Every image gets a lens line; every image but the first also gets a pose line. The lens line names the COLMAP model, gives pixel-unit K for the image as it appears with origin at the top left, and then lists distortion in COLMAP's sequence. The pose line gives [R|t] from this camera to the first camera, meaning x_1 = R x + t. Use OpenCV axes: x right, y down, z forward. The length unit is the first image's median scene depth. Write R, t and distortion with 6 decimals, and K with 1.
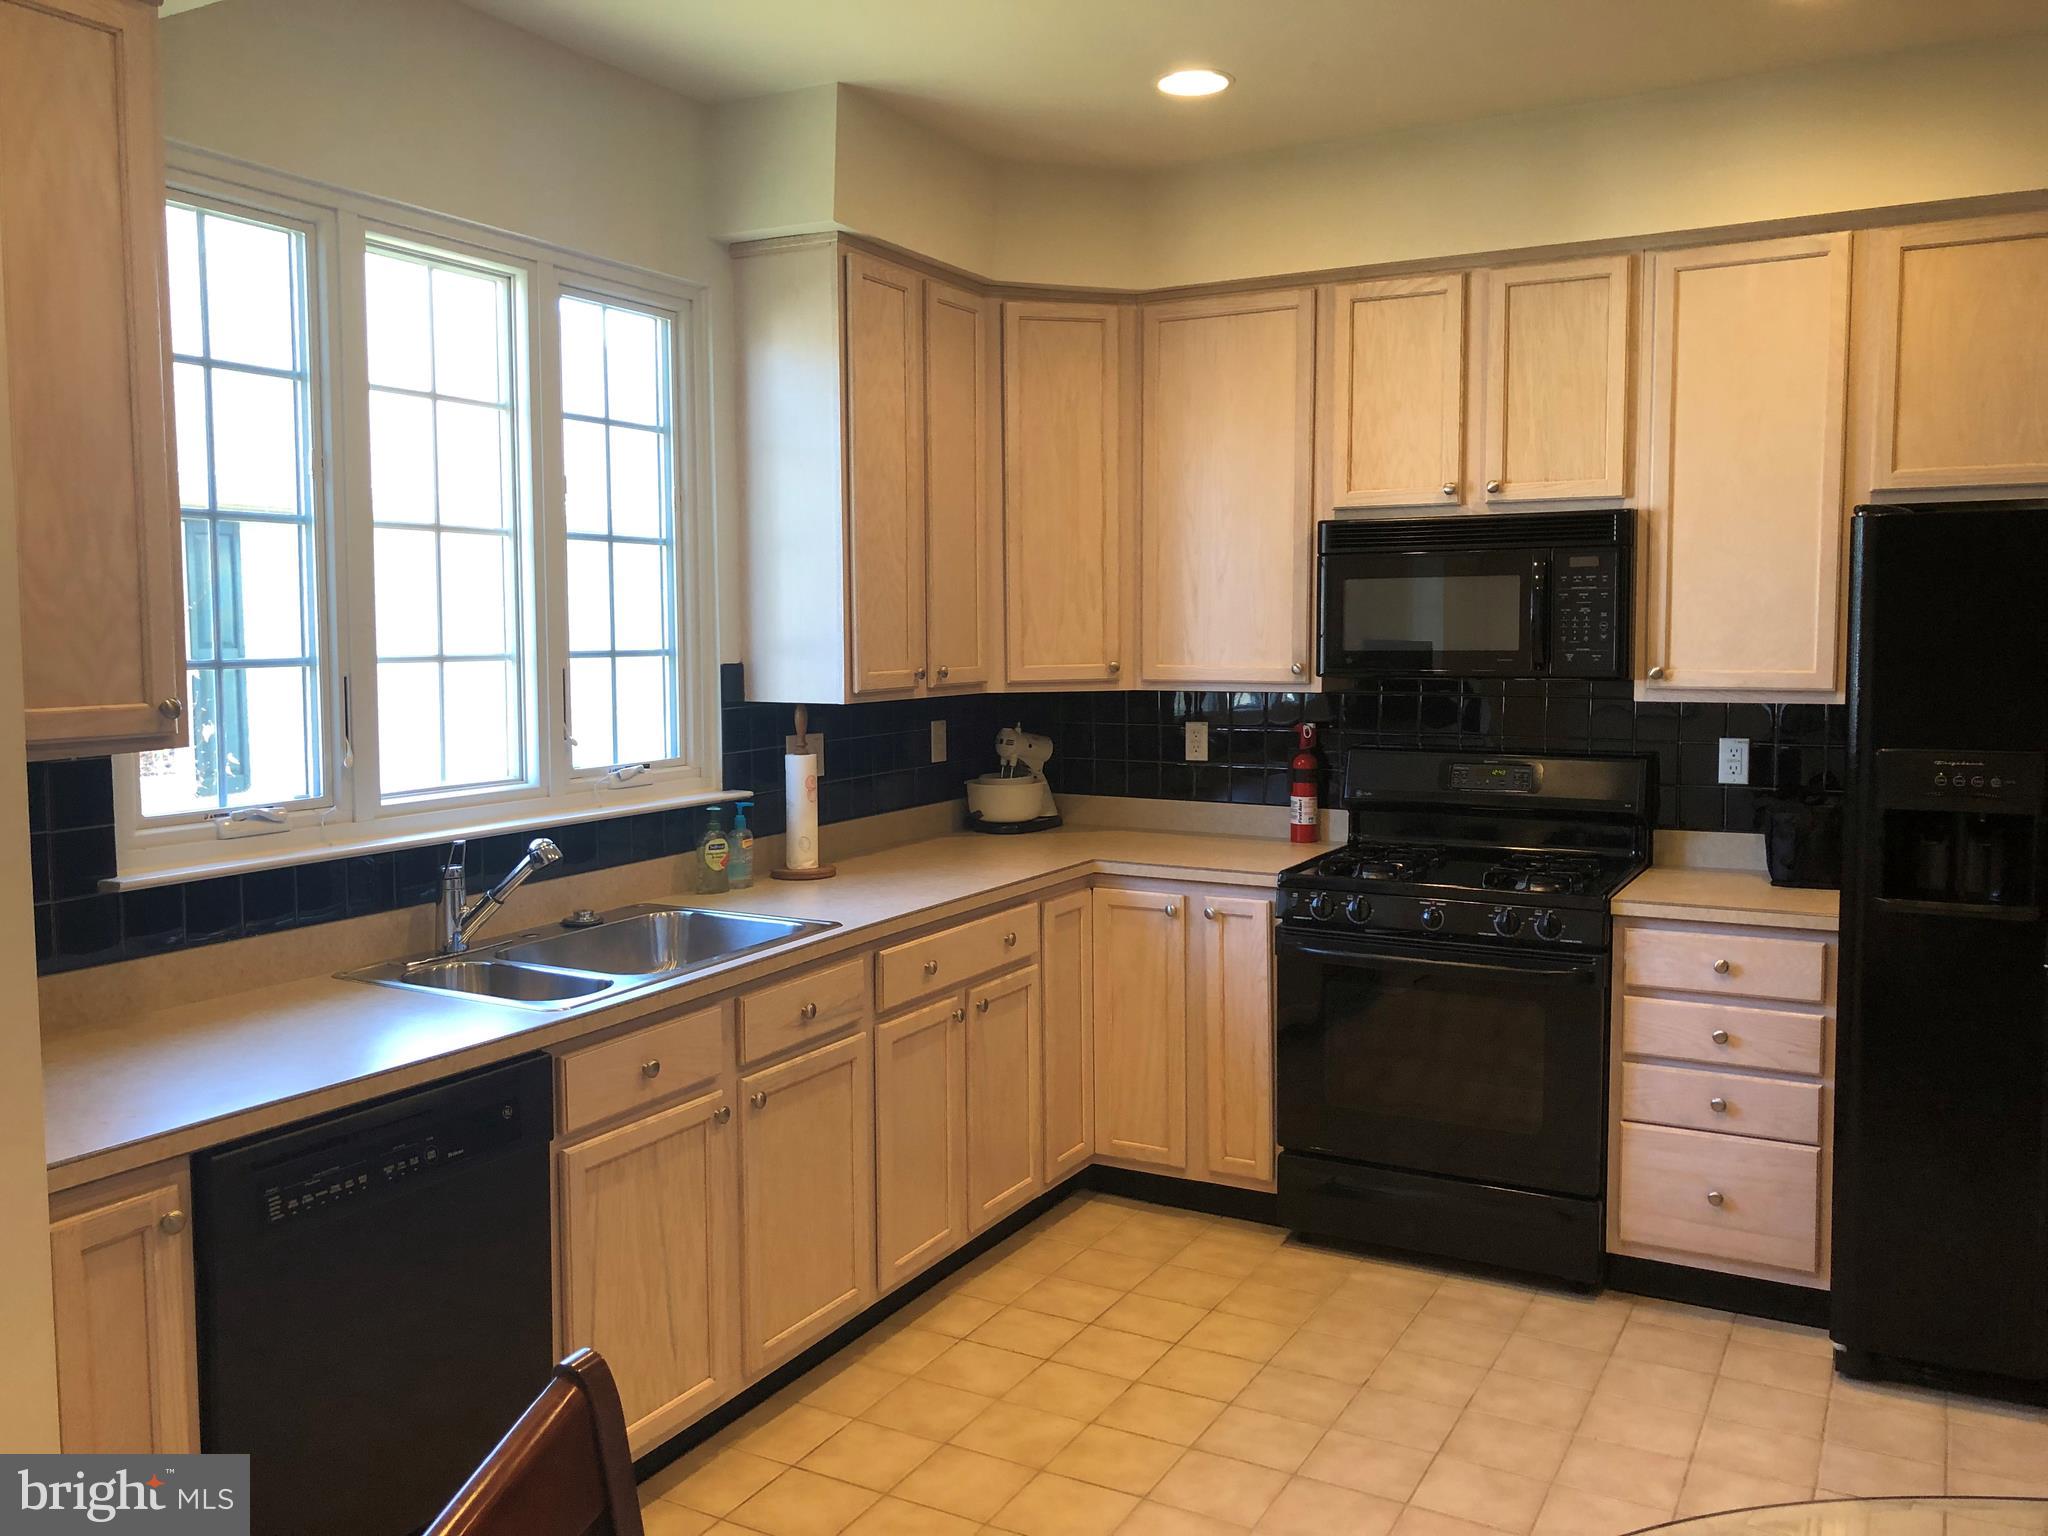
lens RADIAL K [[1658.2, 0, 1001.3], [0, 1658.2, 744.6], [0, 0, 1]] dist [0.057963, -0.075889]
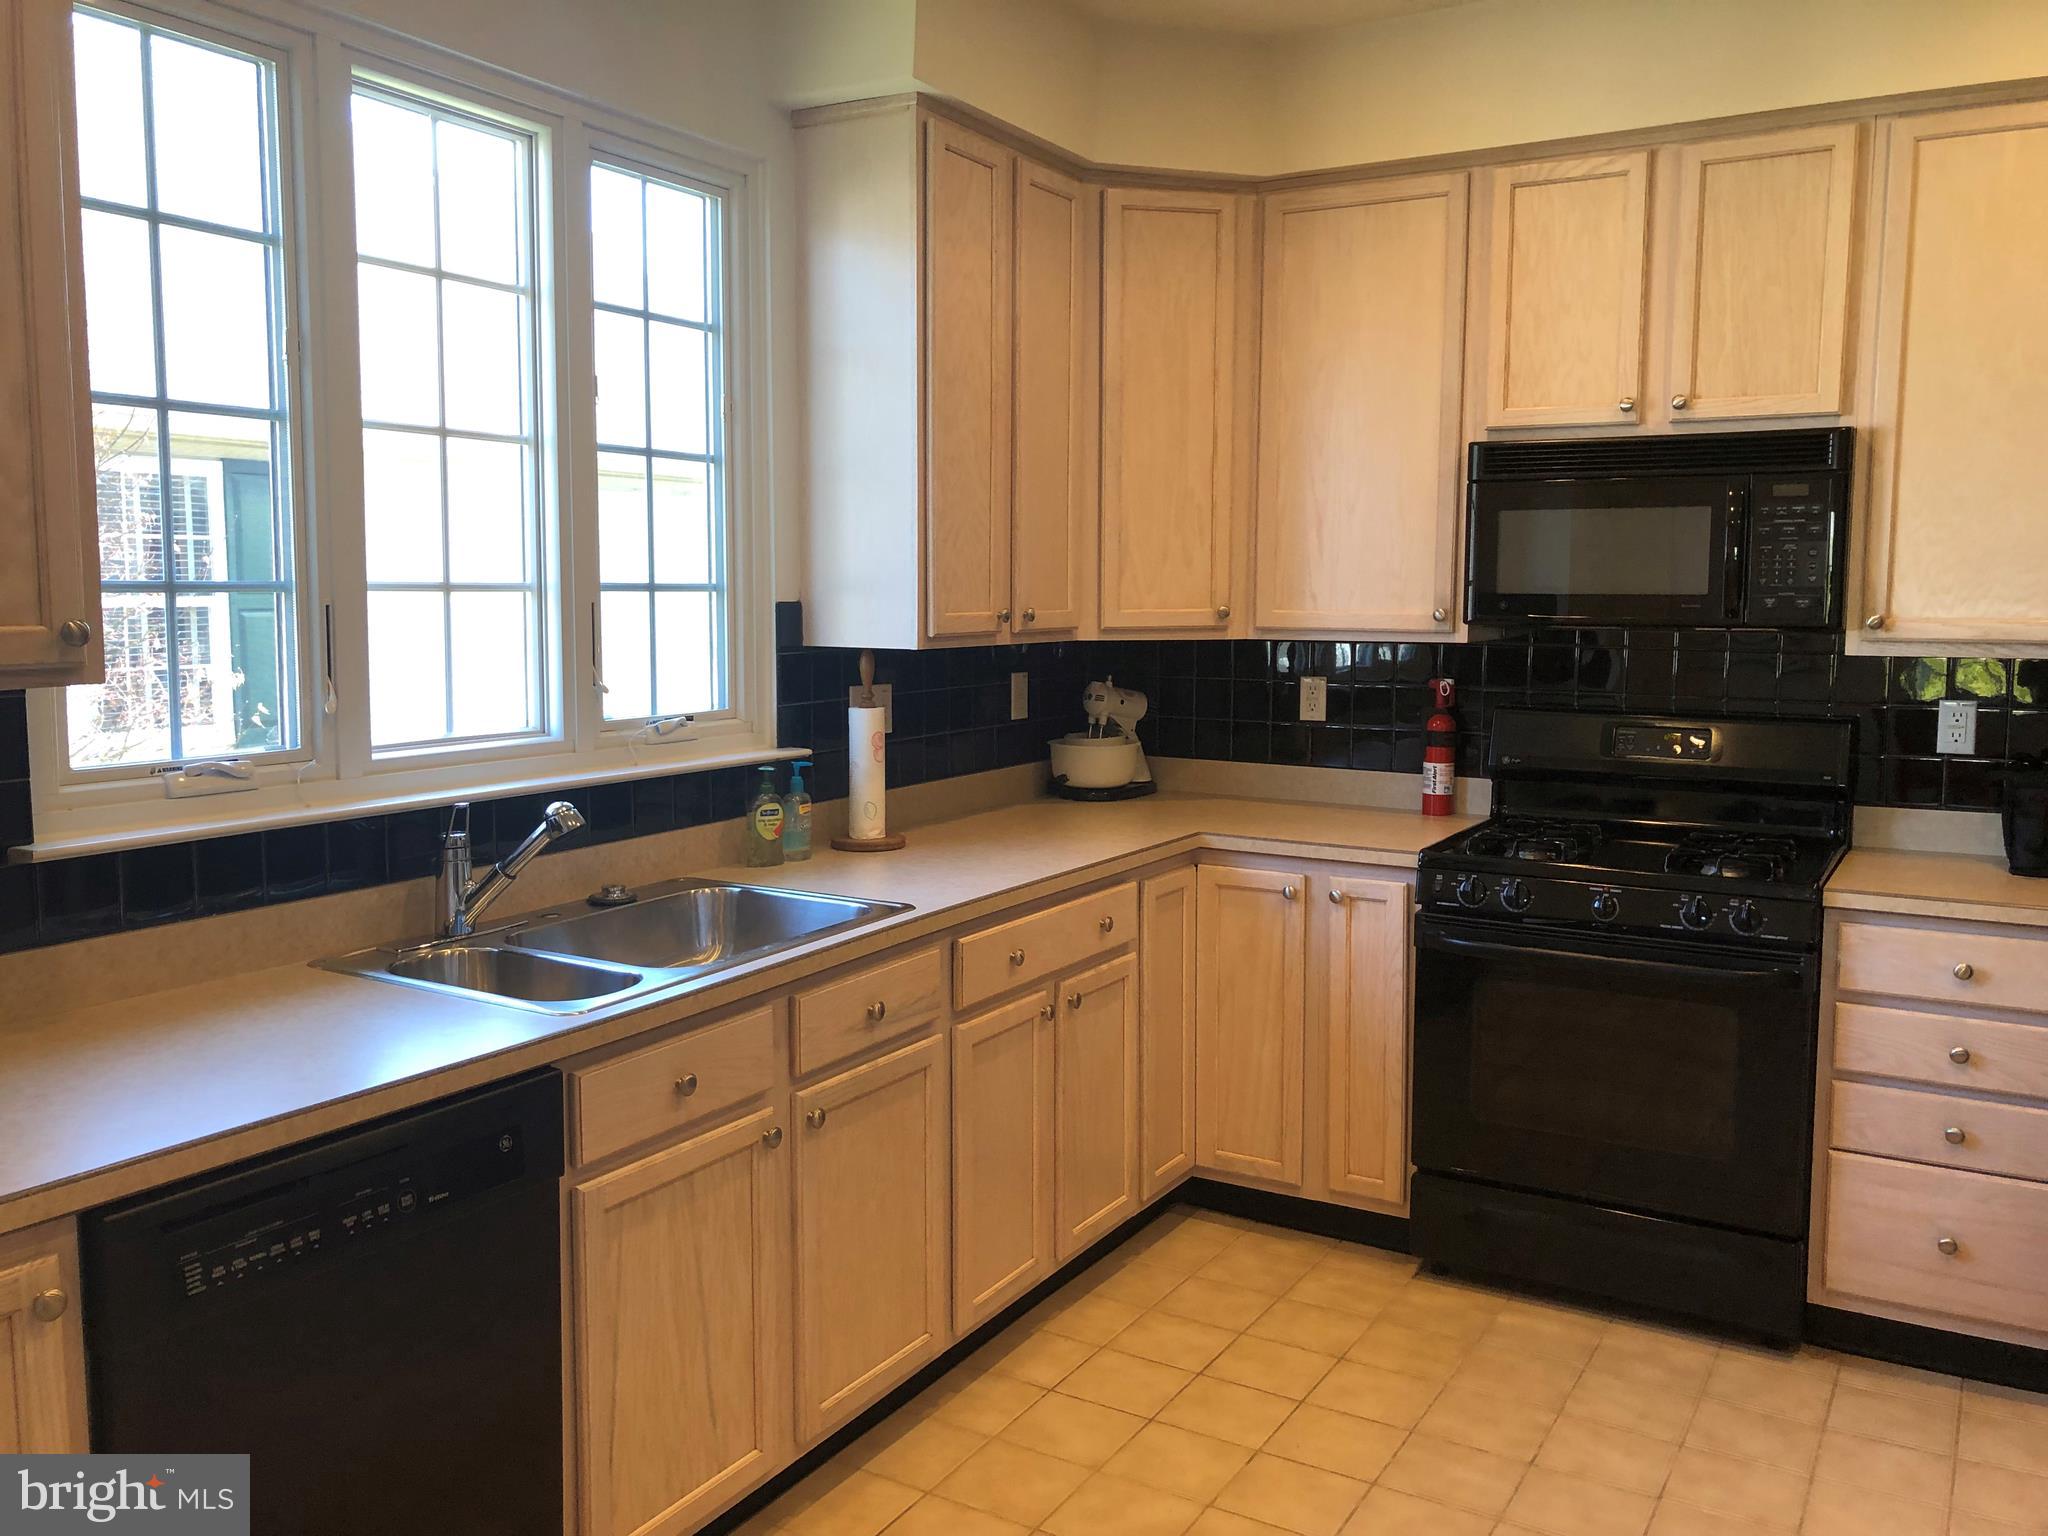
lens RADIAL K [[1668.1, 0, 1017.4], [0, 1668.1, 741.3], [0, 0, 1]] dist [0.050604, -0.058780]
pose [[0.999630, 0.011779, -0.024506, -0.021286], [-0.011262, 0.999713, 0.021149, 0.004634], [0.024748, -0.020865, 0.999476, 0.134147]]
